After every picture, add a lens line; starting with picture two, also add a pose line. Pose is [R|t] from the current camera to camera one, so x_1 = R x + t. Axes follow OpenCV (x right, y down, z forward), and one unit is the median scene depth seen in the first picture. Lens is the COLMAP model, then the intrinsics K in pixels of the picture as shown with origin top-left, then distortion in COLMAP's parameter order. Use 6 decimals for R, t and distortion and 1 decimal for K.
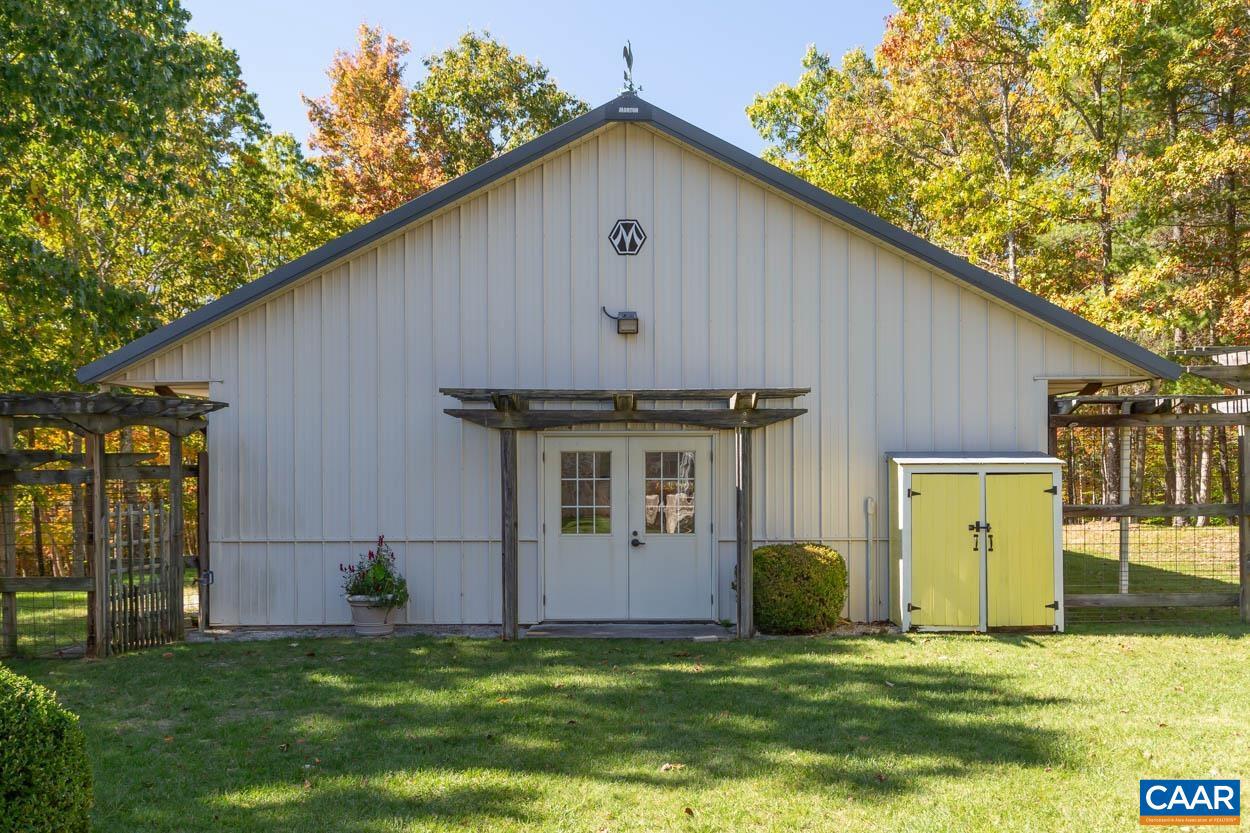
lens RADIAL K [[1264.8, 0, 626.3], [0, 1264.8, 448.7], [0, 0, 1]] dist [0.016751, -0.012182]
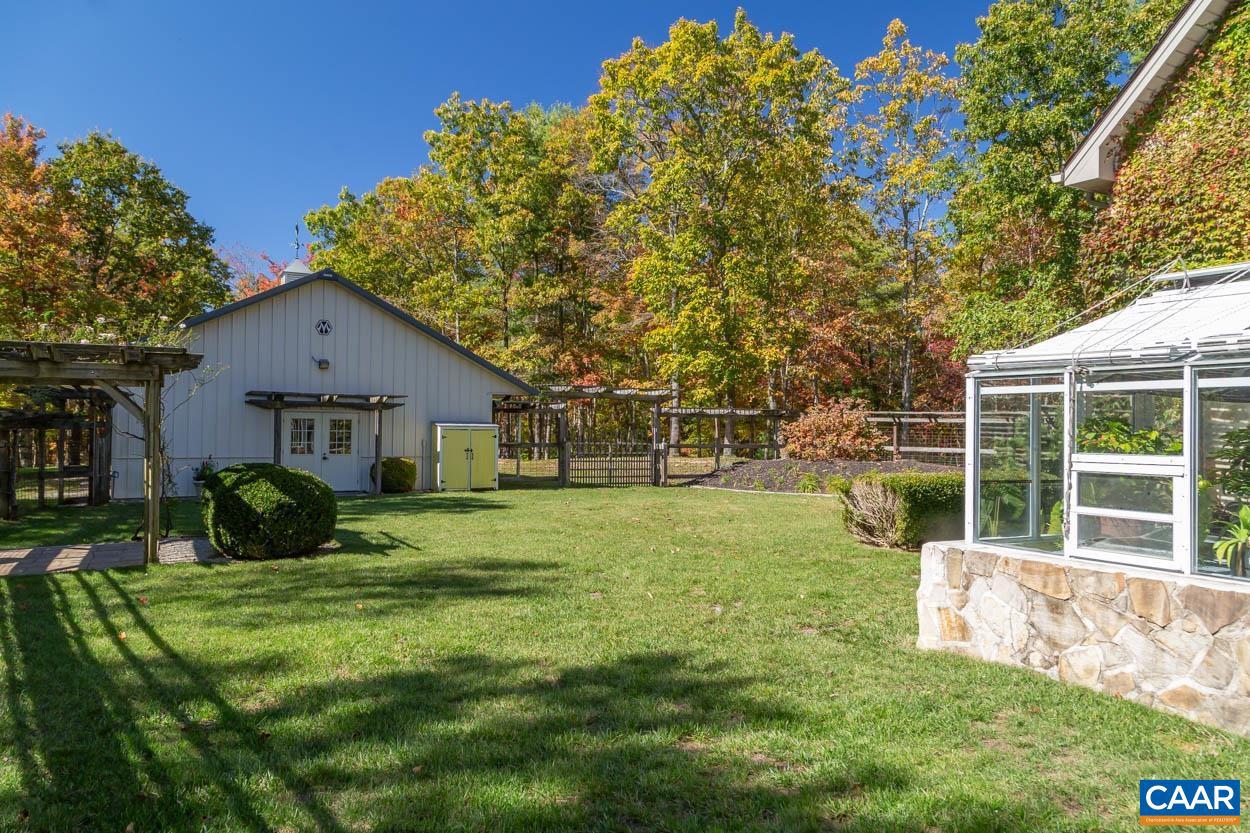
lens RADIAL K [[864.8, 0, 625.0], [0, 864.8, 416.5], [0, 0, 1]] dist [0.003346, 0.002576]
pose [[0.870318, 0.020180, 0.492076, -0.170363], [-0.016551, 0.999794, -0.011728, 0.003948], [-0.492212, 0.002062, 0.870473, -0.380730]]
